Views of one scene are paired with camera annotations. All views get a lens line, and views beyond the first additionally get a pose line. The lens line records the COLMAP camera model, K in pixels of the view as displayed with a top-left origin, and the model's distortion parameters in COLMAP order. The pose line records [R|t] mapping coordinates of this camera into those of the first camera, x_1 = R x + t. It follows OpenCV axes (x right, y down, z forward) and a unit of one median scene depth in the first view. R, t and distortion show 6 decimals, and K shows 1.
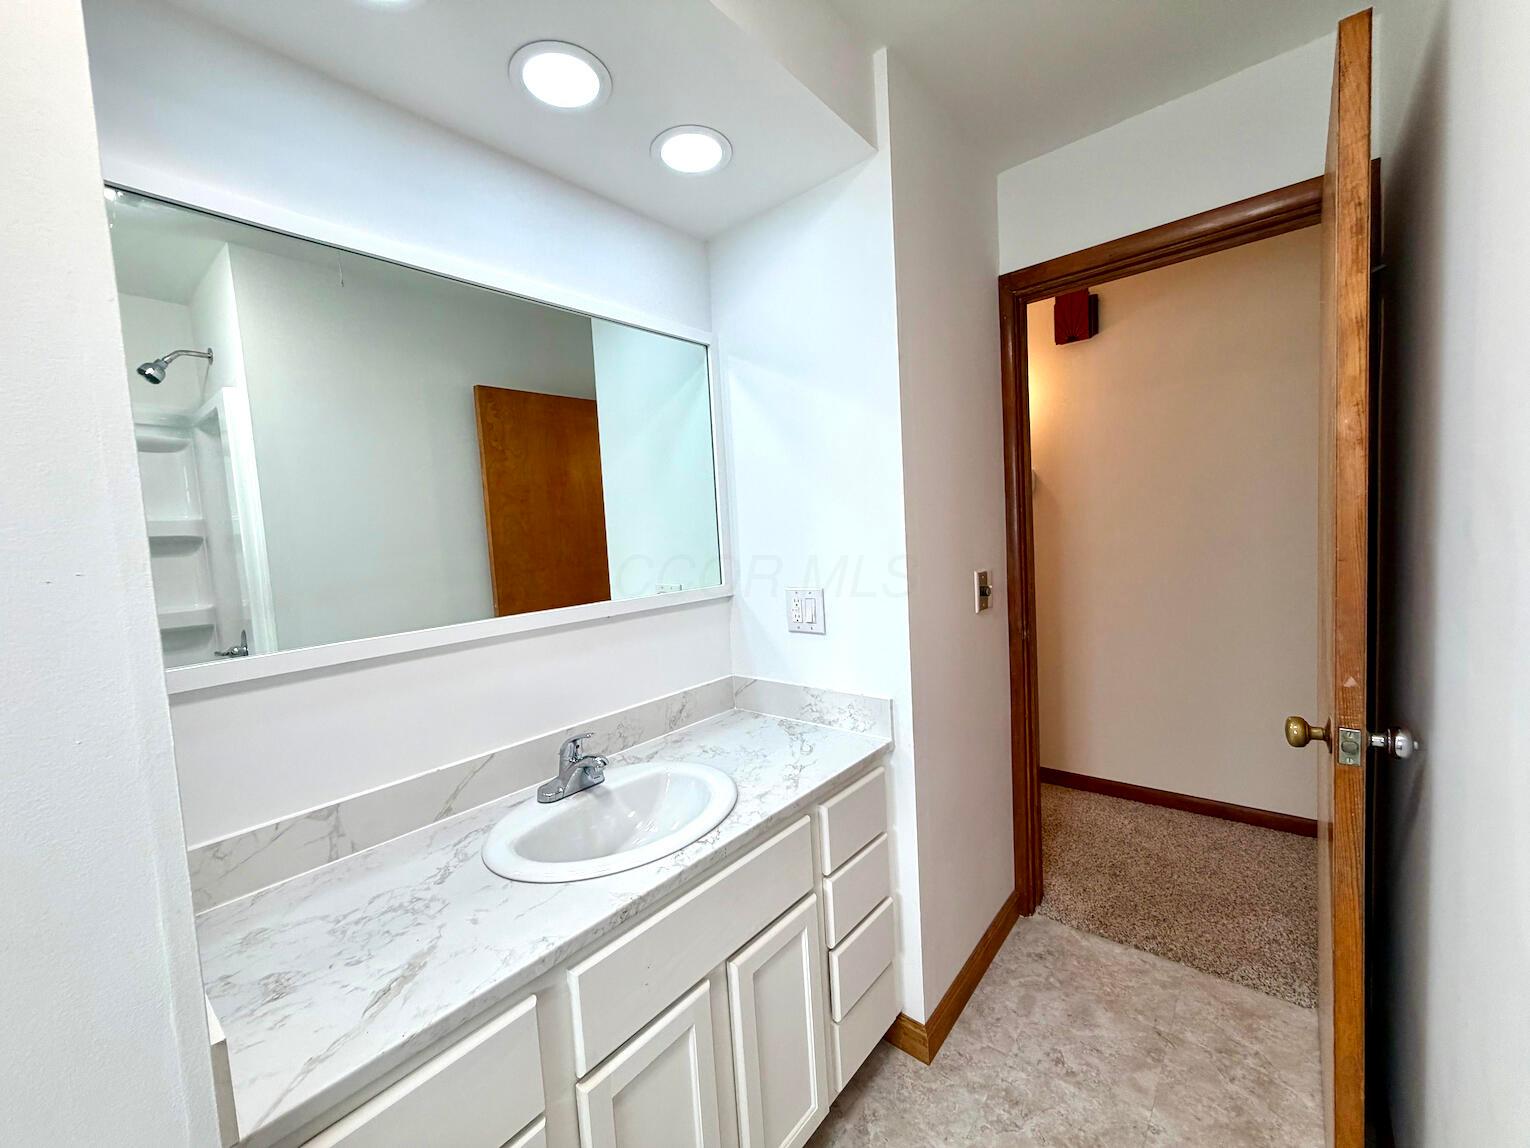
lens RADIAL K [[610.2, 0, 761.7], [0, 610.2, 573.2], [0, 0, 1]] dist [0.000379, -0.000298]
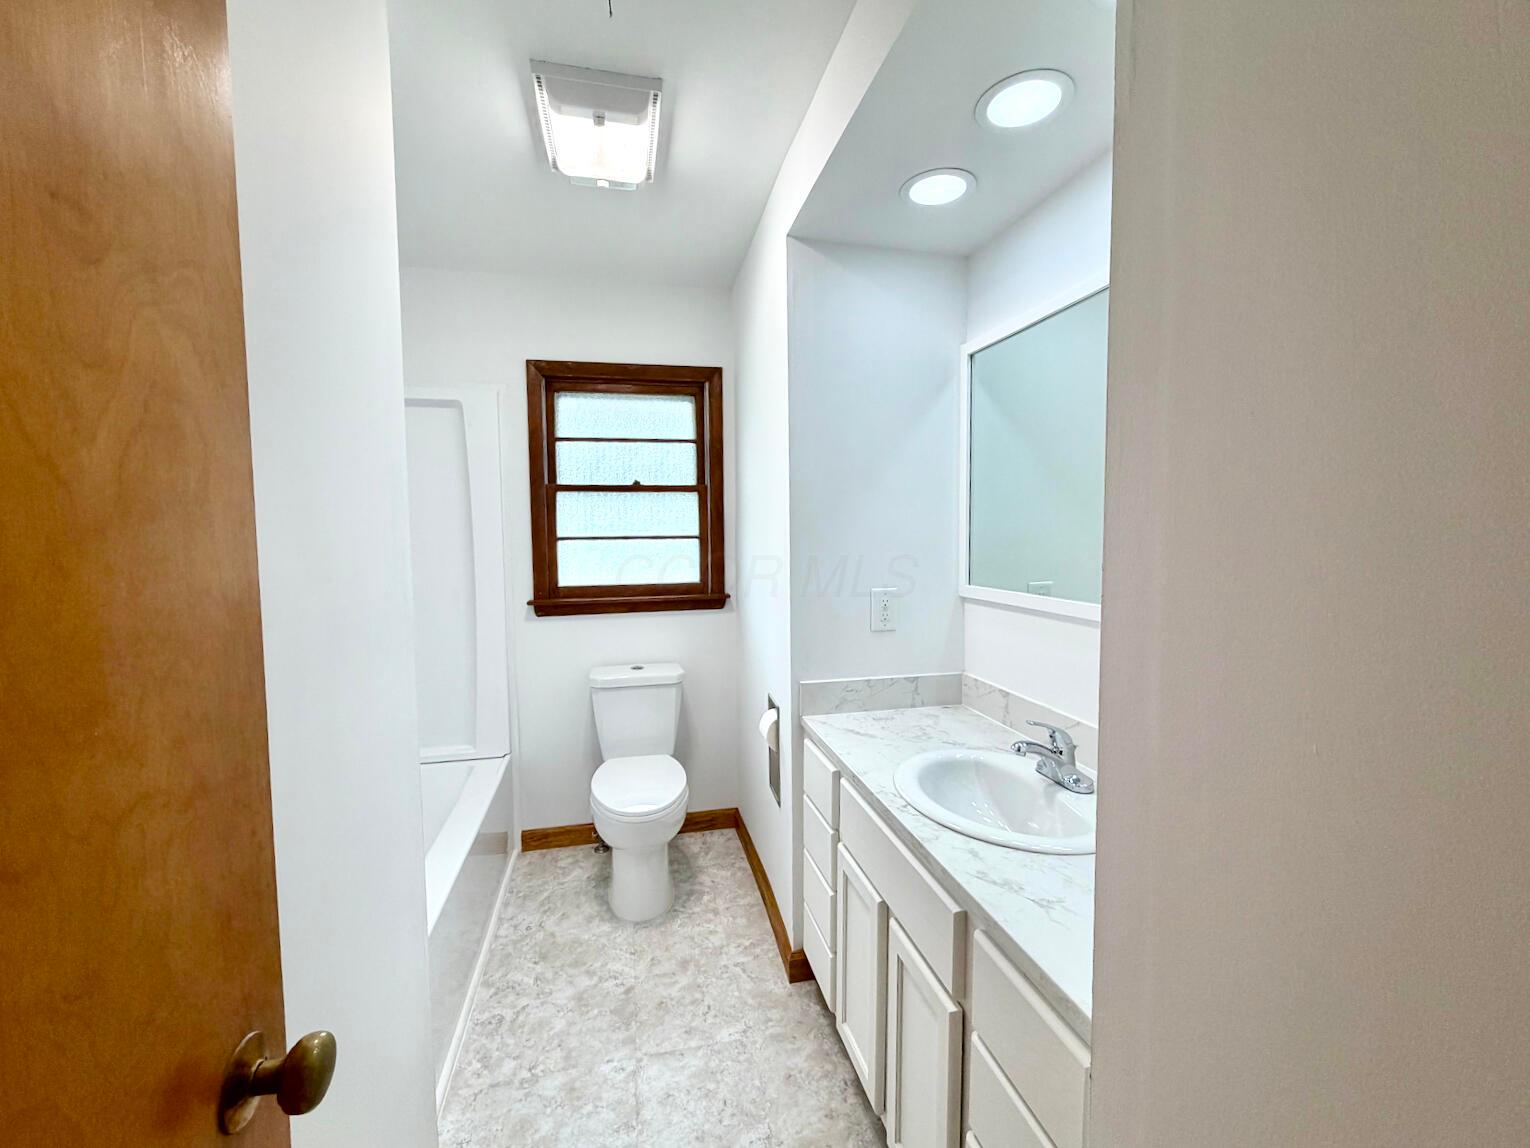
lens RADIAL K [[610.2, 0, 761.7], [0, 610.2, 573.2], [0, 0, 1]] dist [0.000379, -0.000298]
pose [[-0.581493, 0.133462, -0.802530, 0.951567], [-0.013576, 0.984723, 0.173598, -0.206323], [0.813438, 0.111841, -0.570798, 1.390538]]
